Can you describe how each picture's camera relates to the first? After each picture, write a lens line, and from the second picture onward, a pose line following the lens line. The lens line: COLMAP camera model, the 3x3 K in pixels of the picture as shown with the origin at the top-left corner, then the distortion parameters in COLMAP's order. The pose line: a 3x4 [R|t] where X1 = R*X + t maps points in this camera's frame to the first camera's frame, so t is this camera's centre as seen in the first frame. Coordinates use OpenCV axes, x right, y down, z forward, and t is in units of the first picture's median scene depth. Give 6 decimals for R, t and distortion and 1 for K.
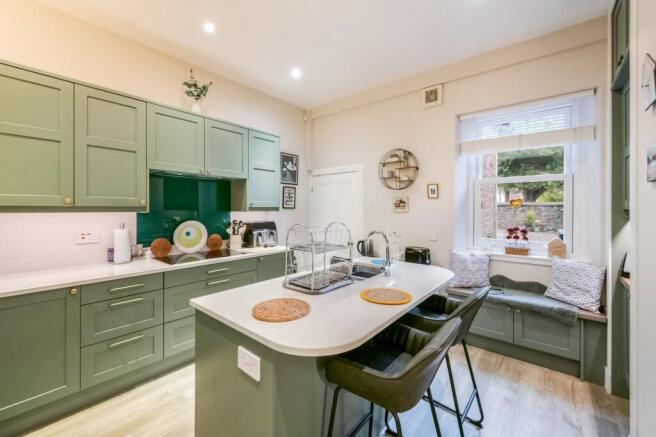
lens RADIAL K [[270.3, 0, 326.1], [0, 270.3, 206.4], [0, 0, 1]] dist [-0.000495, -0.000102]
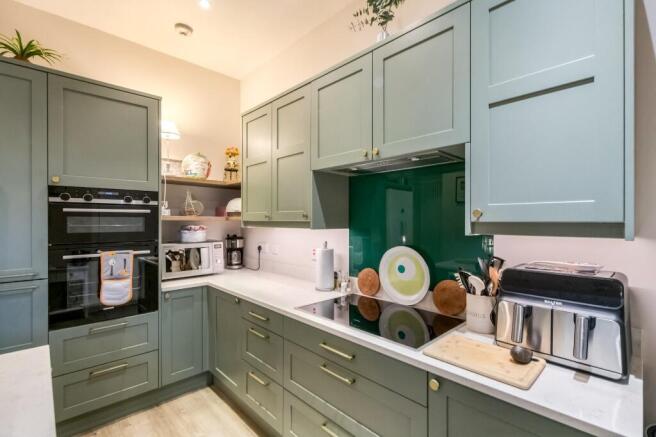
lens RADIAL K [[297.0, 0, 328.0], [0, 297.0, 218.5], [0, 0, 1]] dist [0.001787, 0.000147]
pose [[-0.083218, -0.007505, -0.996503, 0.048059], [0.006692, 0.999945, -0.008089, -0.000121], [0.996509, -0.007342, -0.083163, 0.360708]]
